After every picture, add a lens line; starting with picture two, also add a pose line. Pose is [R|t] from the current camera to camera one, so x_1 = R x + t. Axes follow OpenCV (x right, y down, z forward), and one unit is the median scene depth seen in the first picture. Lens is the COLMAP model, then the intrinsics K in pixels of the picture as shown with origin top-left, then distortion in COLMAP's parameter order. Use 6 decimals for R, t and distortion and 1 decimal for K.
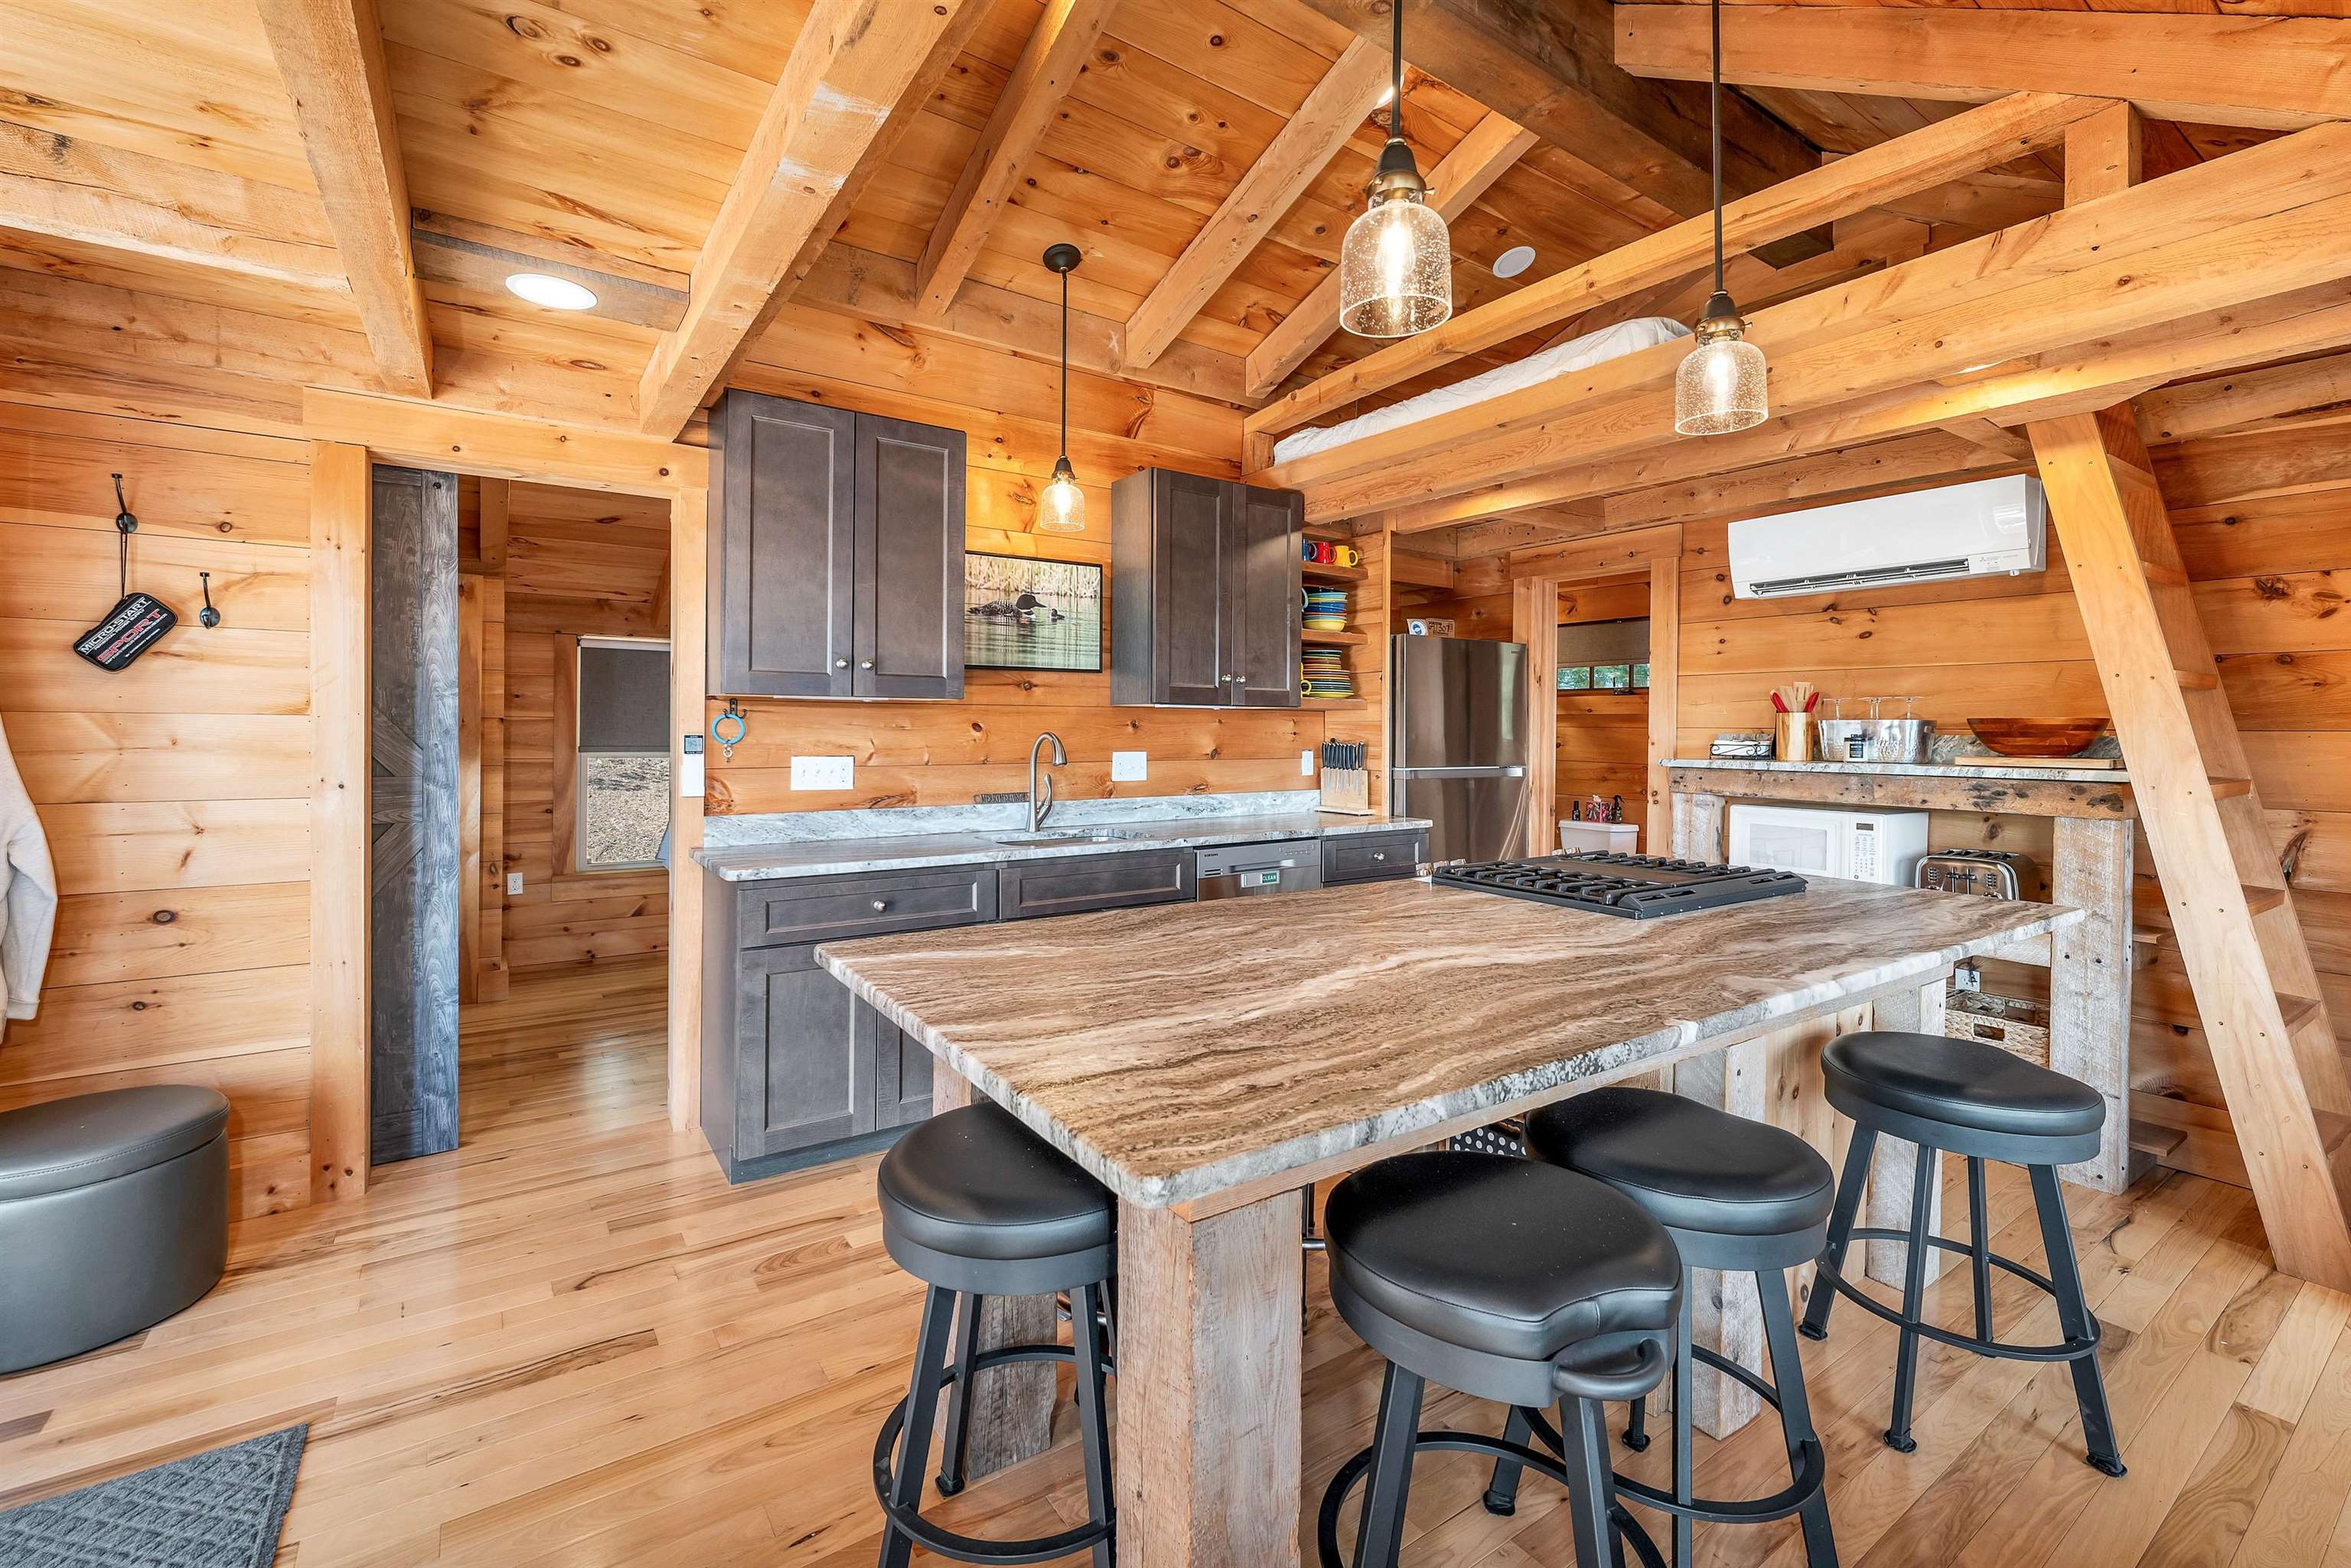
lens RADIAL K [[1002.0, 0, 1175.3], [0, 1002.0, 730.7], [0, 0, 1]] dist [0.000307, 0.000062]
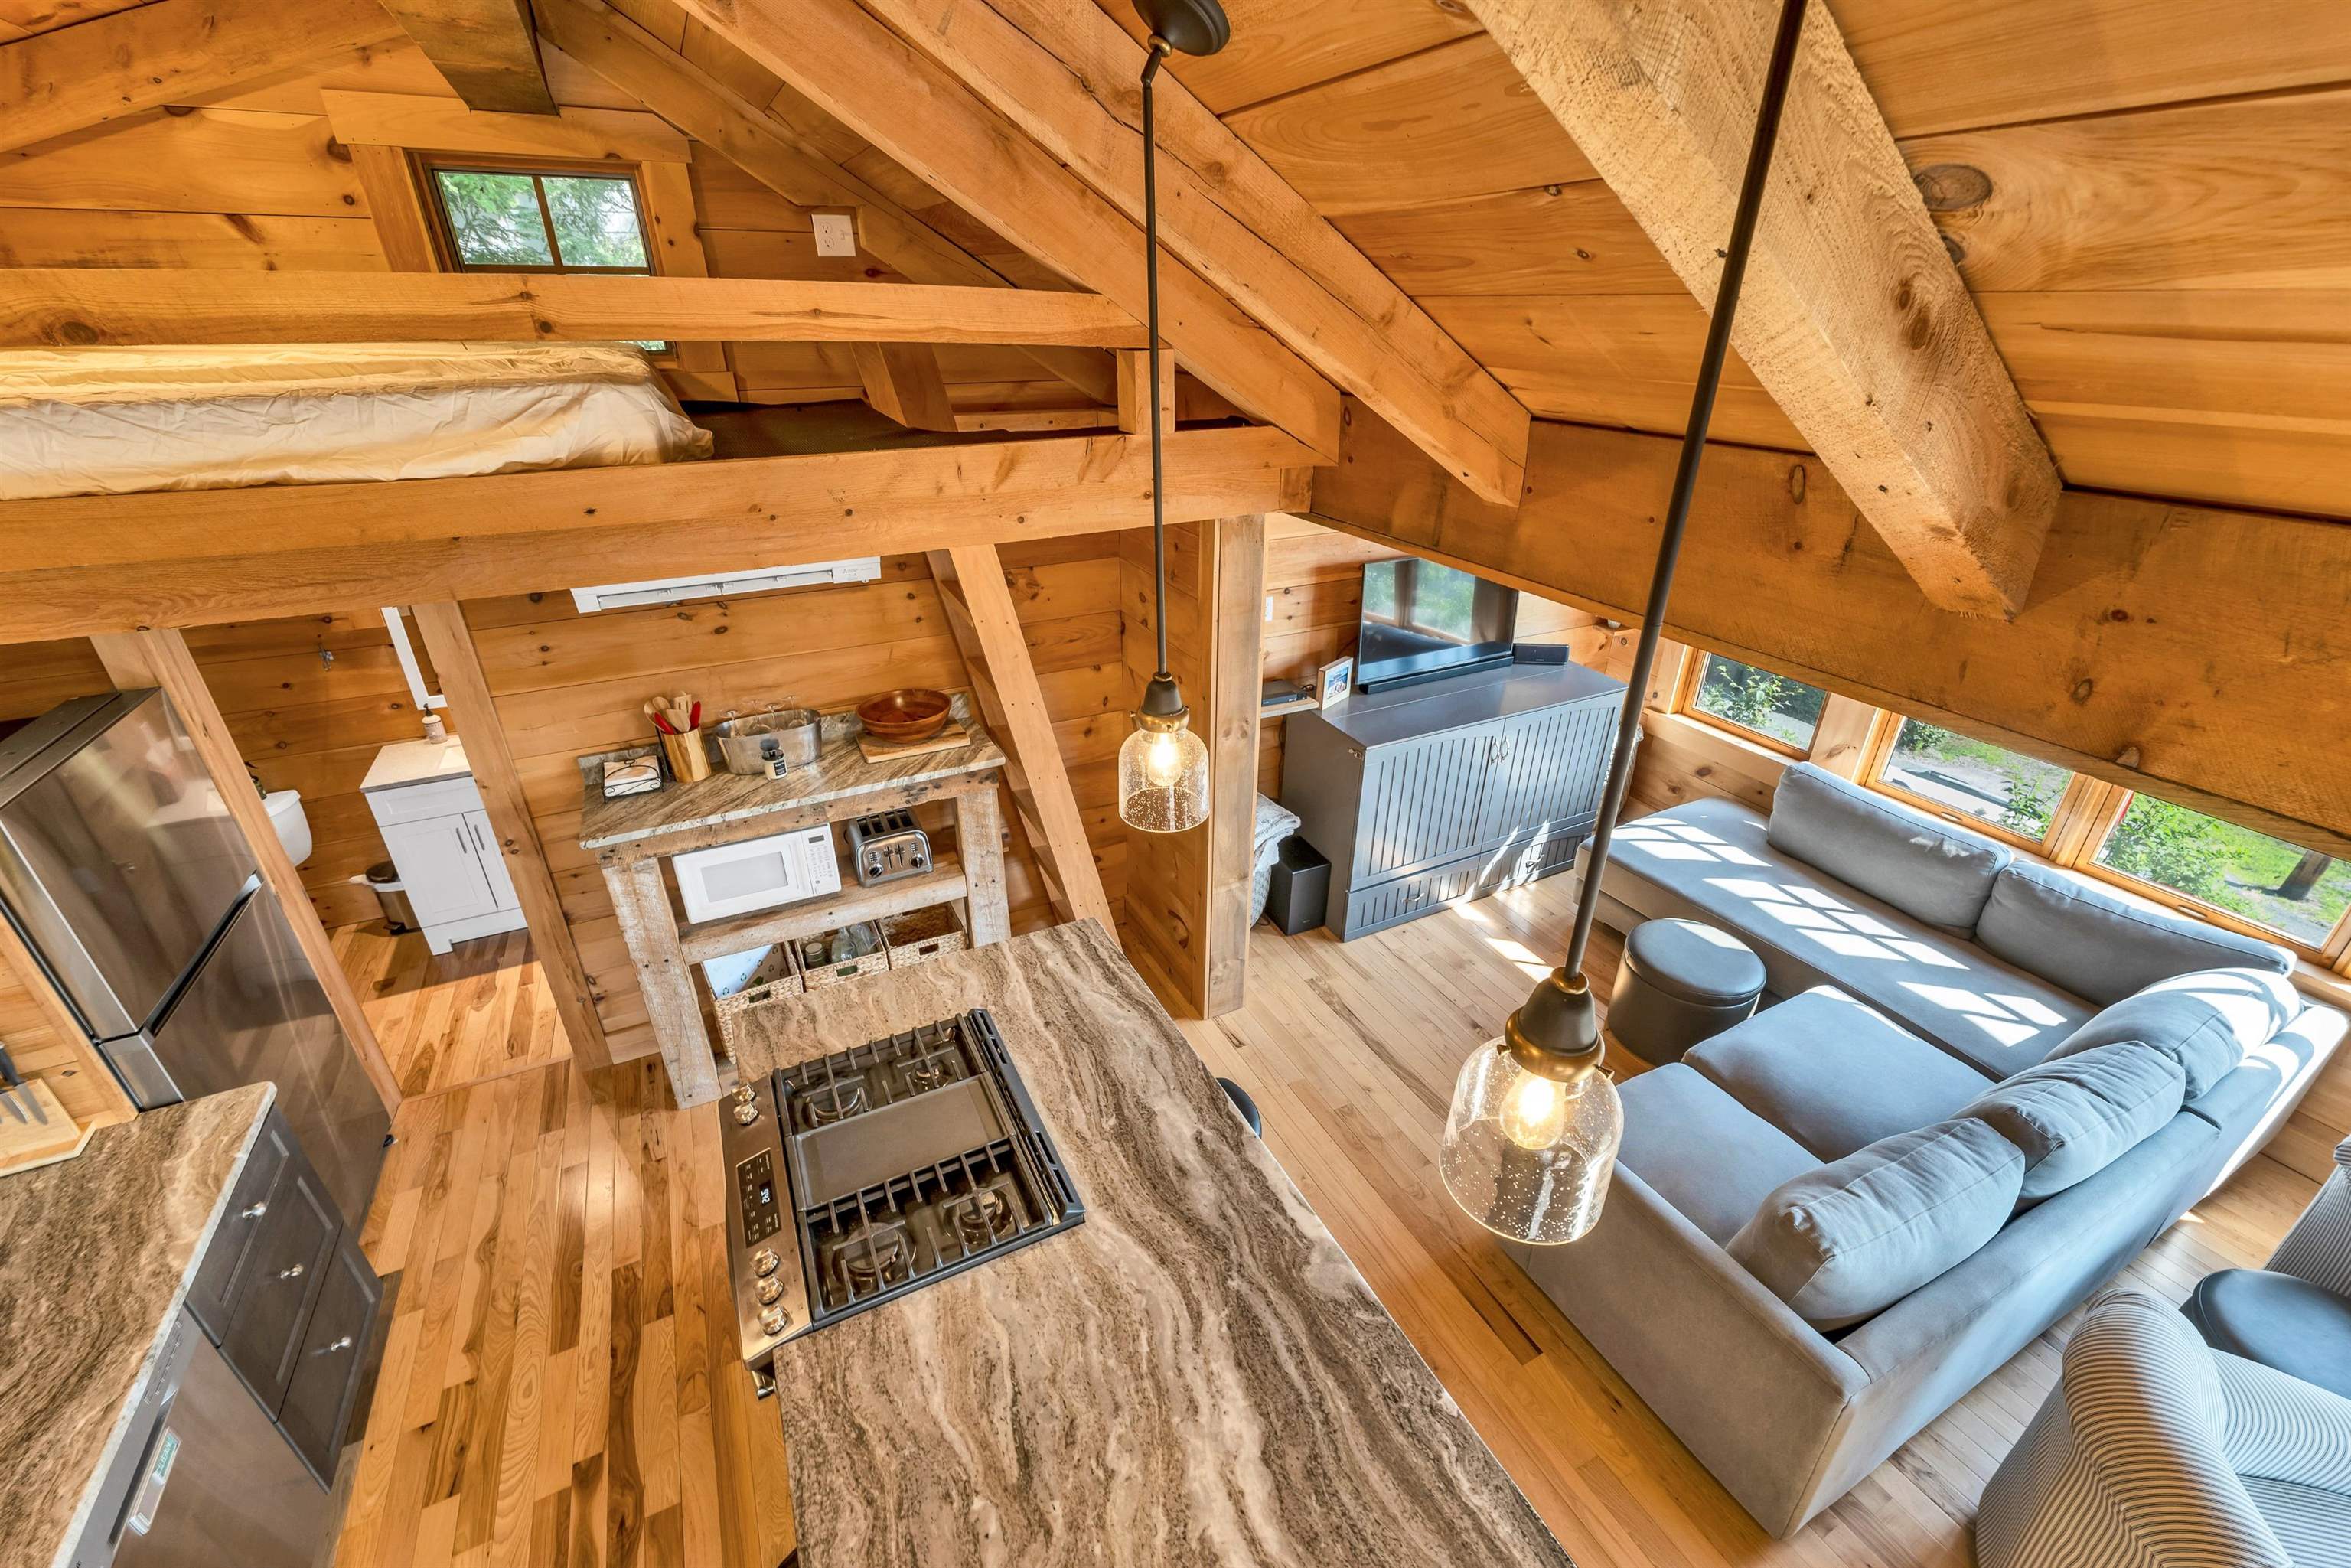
lens RADIAL K [[960.8, 0, 1174.2], [0, 960.8, 787.5], [0, 0, 1]] dist [0.002321, -0.000194]
pose [[0.134634, -0.459248, 0.878046, -0.111532], [0.002848, 0.886290, 0.463123, -0.388450], [-0.990891, -0.059852, 0.120633, 0.475056]]
